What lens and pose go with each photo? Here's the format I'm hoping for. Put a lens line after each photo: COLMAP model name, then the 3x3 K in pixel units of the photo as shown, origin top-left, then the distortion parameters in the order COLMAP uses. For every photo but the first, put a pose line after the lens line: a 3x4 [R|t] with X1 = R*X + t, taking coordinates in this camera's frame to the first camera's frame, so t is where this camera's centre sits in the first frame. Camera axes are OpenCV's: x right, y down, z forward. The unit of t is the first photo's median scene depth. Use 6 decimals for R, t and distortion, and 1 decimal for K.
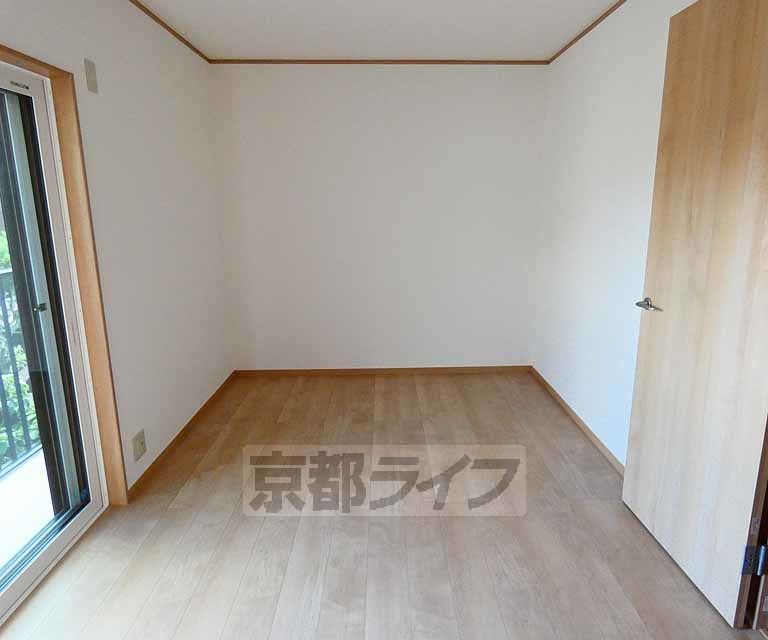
lens RADIAL K [[524.0, 0, 384.0], [0, 524.0, 320.0], [0, 0, 1]] dist [-0.000291, -0.000516]
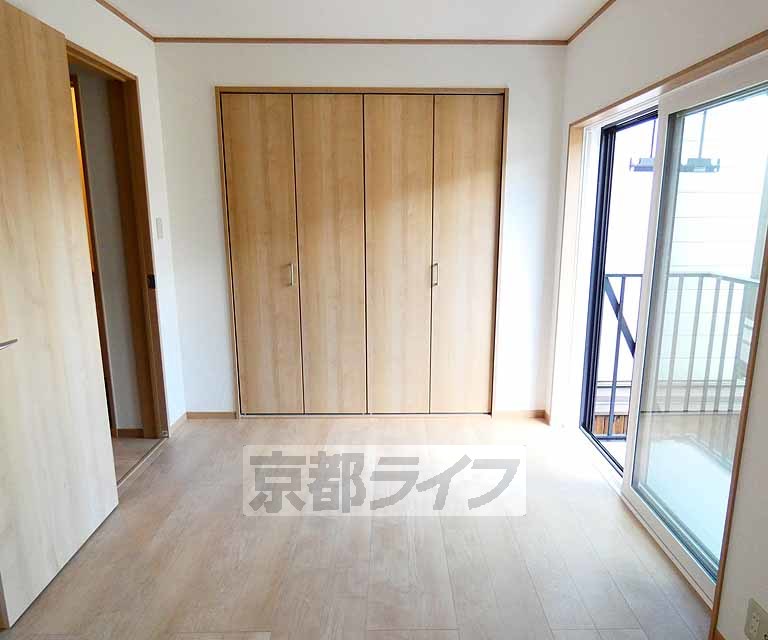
lens RADIAL K [[524.0, 0, 384.0], [0, 524.0, 320.0], [0, 0, 1]] dist [-0.000291, -0.000516]
pose [[-0.999942, -0.001529, 0.010704, -0.071985], [0.003072, 0.908979, 0.416831, -0.407612], [-0.010367, 0.416840, -0.908921, 1.794297]]
